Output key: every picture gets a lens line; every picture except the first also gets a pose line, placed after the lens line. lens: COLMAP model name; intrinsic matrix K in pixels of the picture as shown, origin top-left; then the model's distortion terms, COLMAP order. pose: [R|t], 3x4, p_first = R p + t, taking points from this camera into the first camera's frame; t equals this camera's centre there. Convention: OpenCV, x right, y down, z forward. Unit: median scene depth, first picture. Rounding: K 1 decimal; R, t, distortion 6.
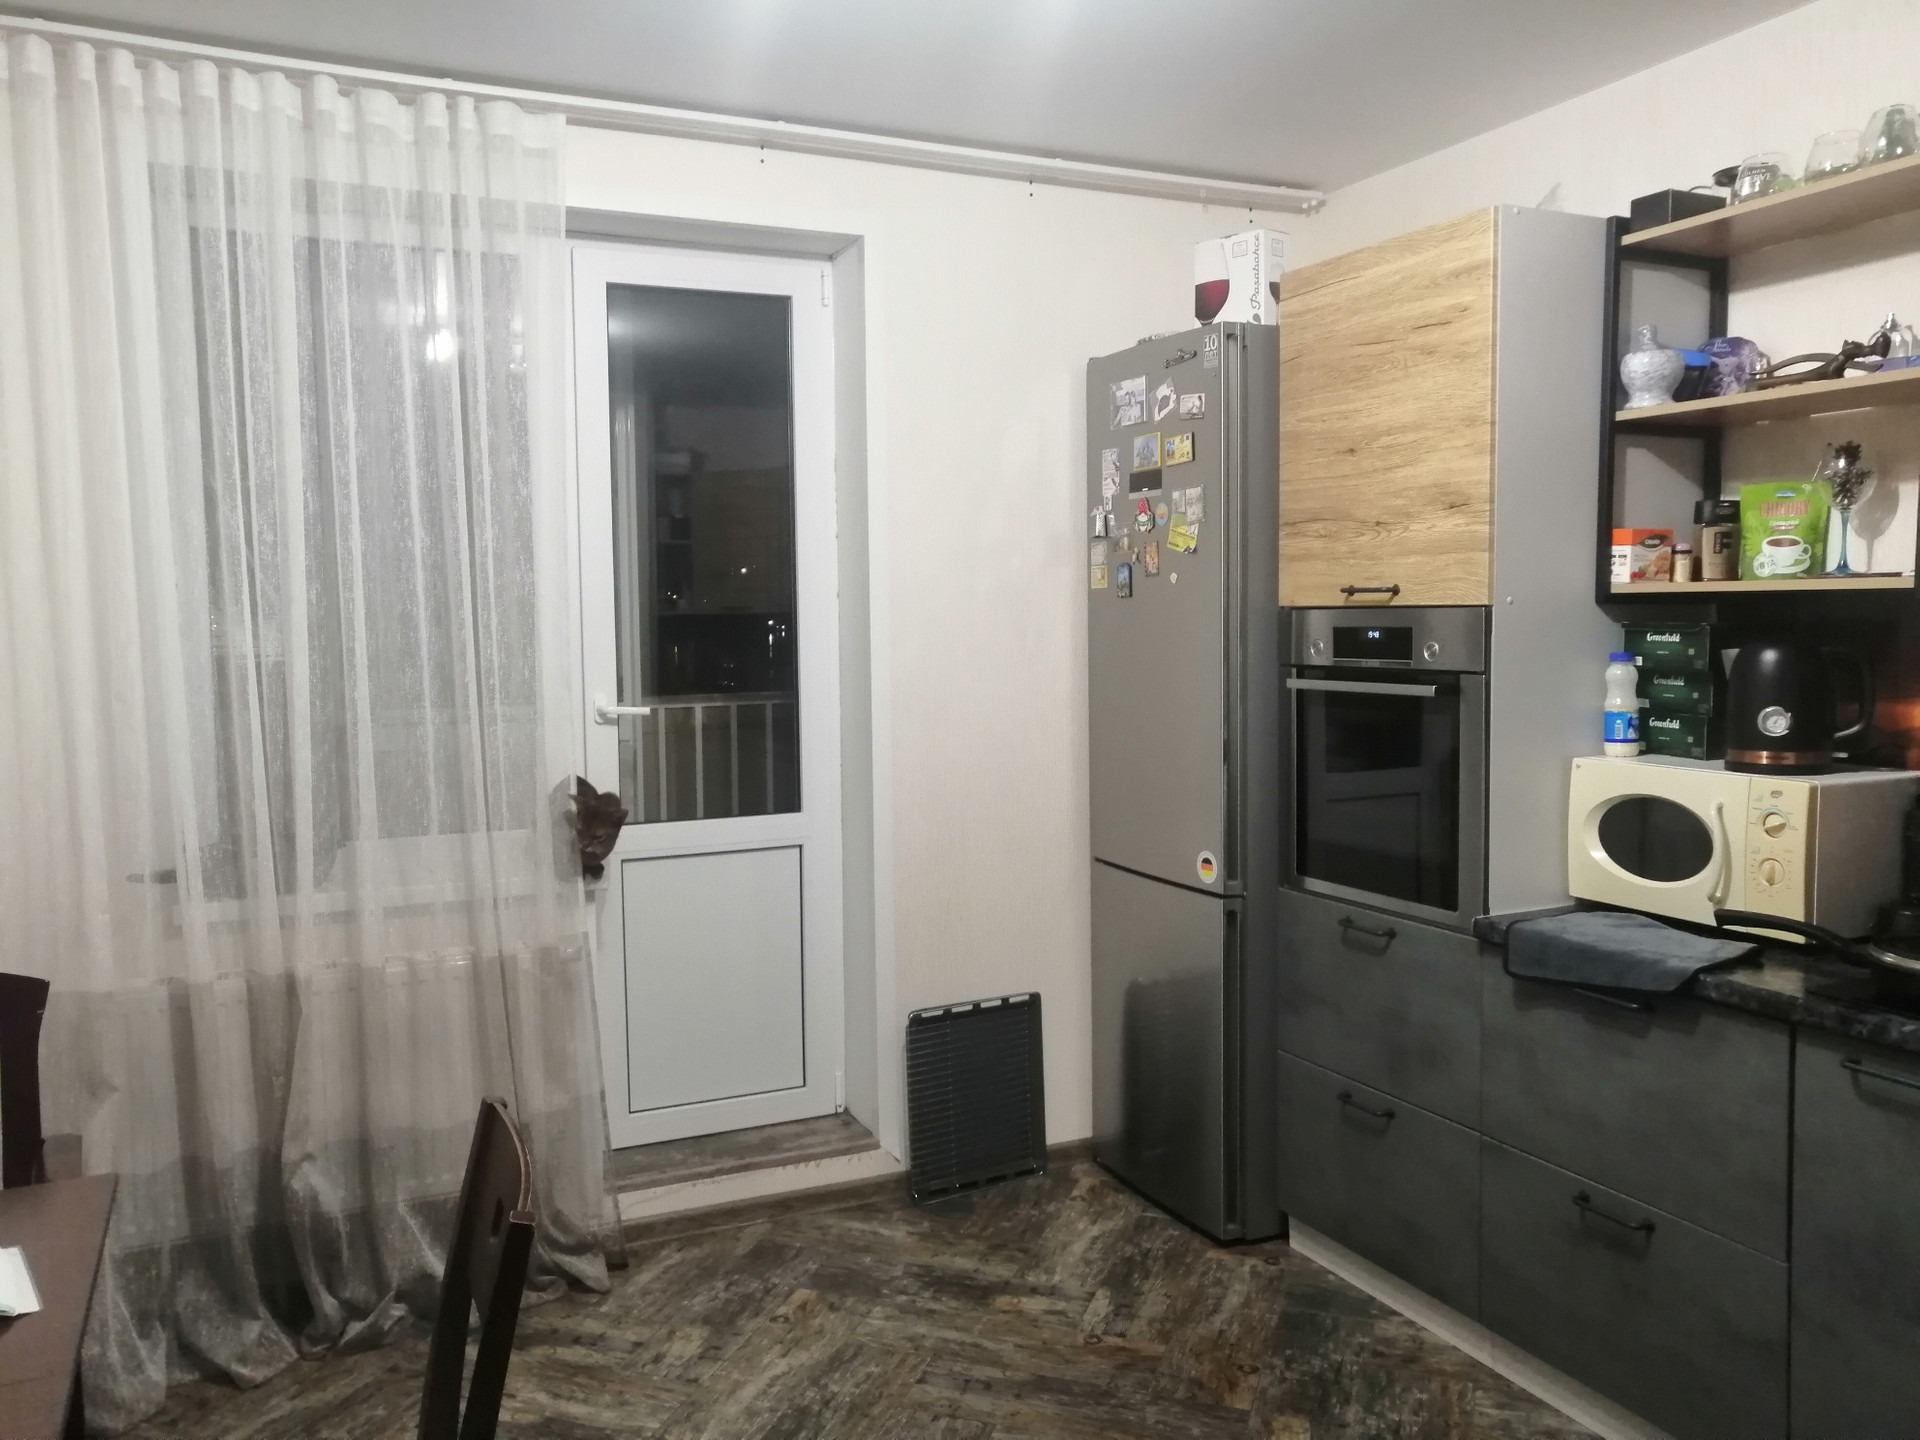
lens RADIAL K [[1492.8, 0, 958.7], [0, 1492.8, 713.3], [0, 0, 1]] dist [-0.024005, 0.063909]
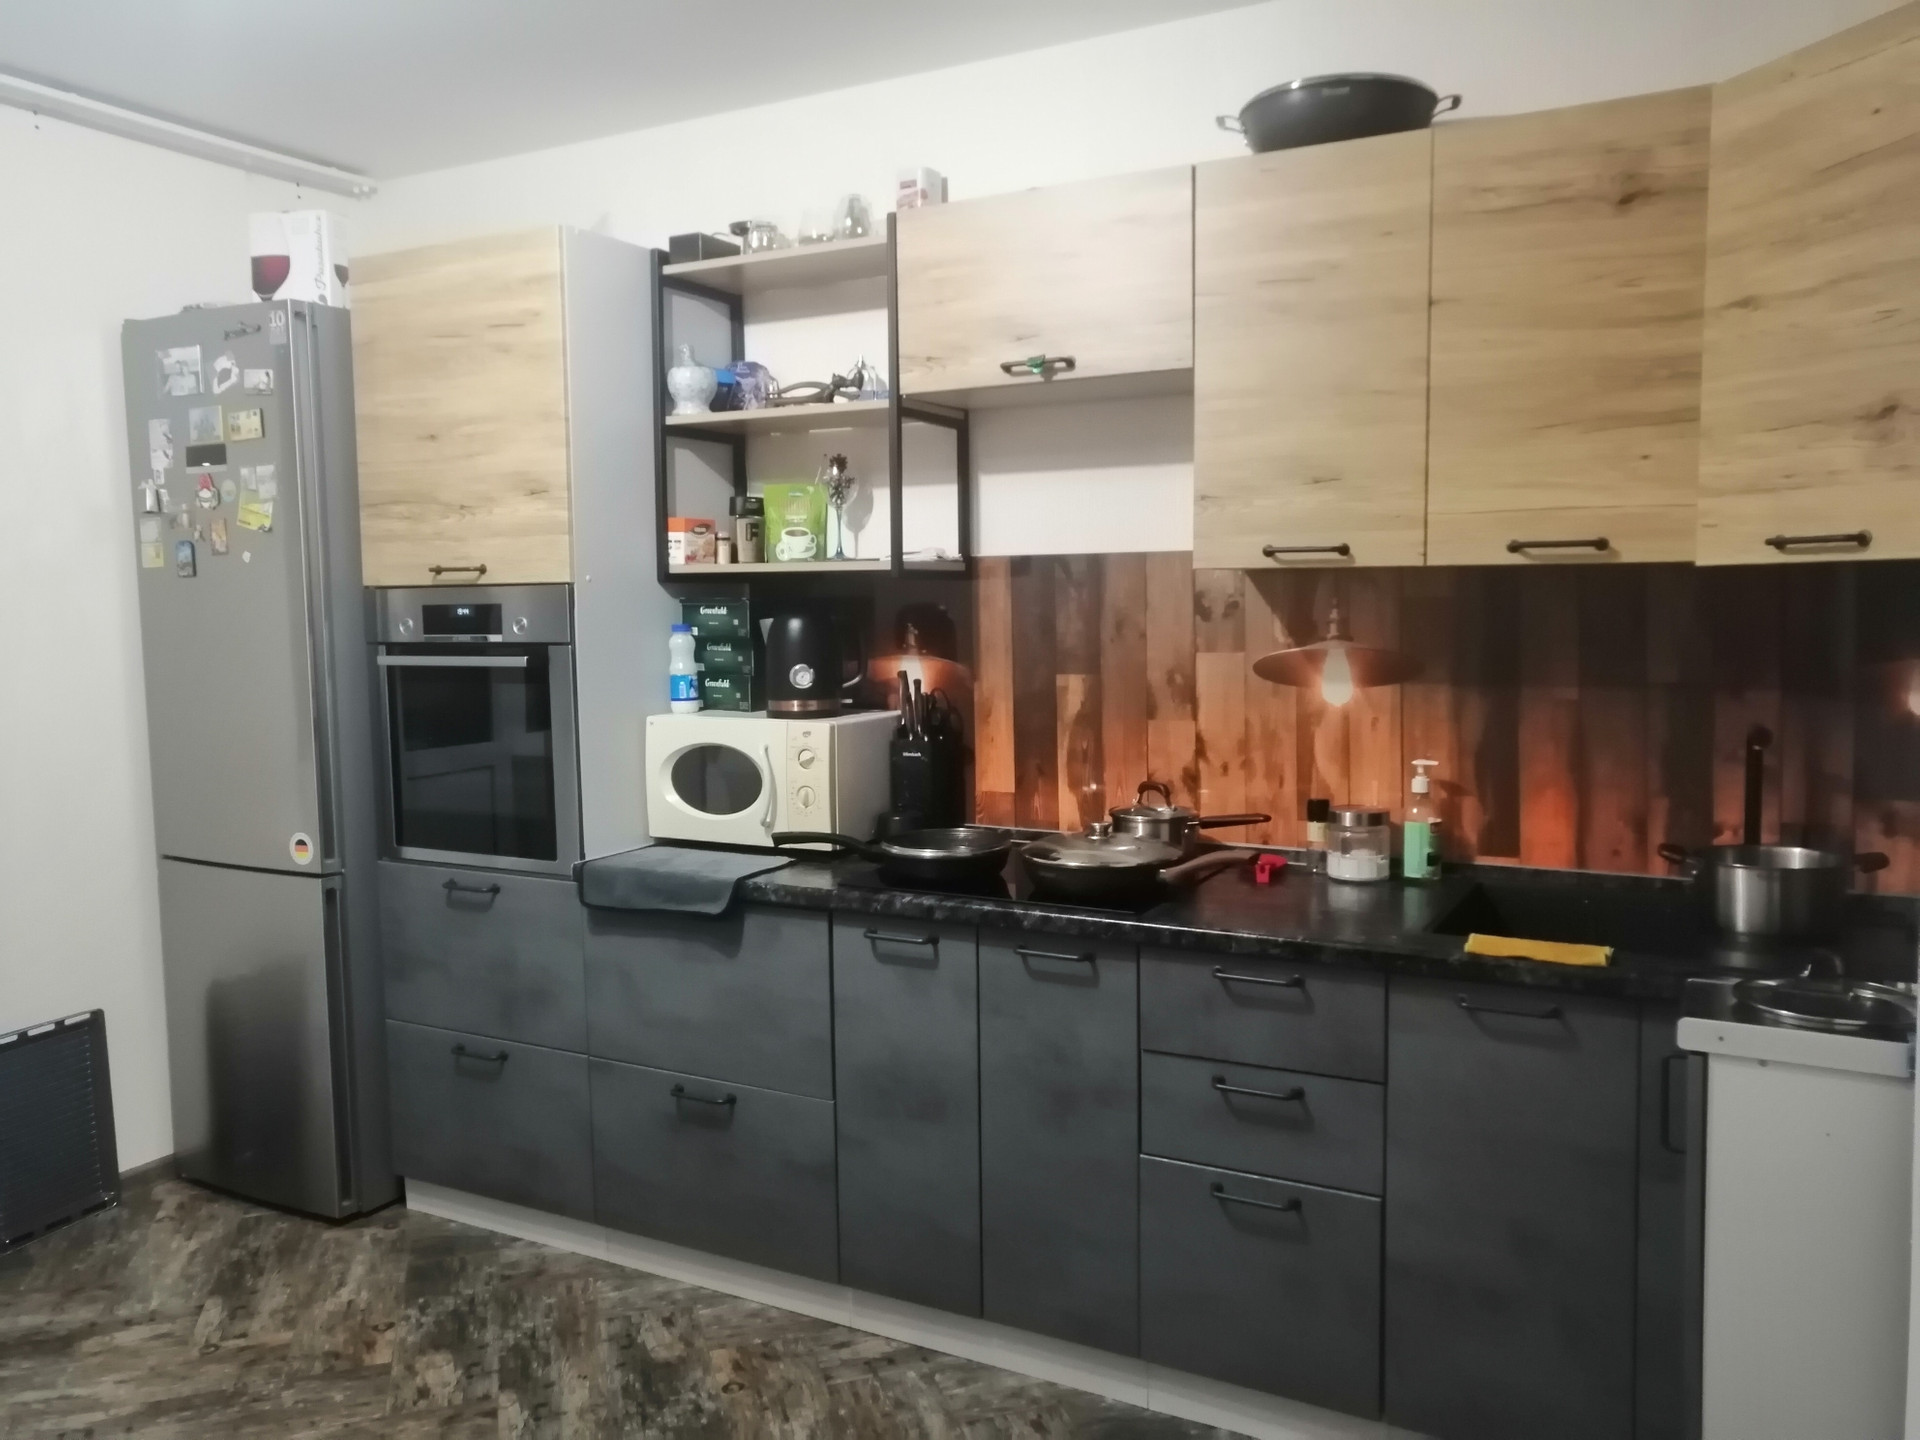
lens RADIAL K [[1492.8, 0, 958.7], [0, 1492.8, 713.3], [0, 0, 1]] dist [-0.024005, 0.063909]
pose [[0.802705, -0.049714, 0.594301, -0.074976], [0.046229, 0.998708, 0.021104, 0.013851], [-0.594582, 0.010533, 0.803966, -0.065467]]
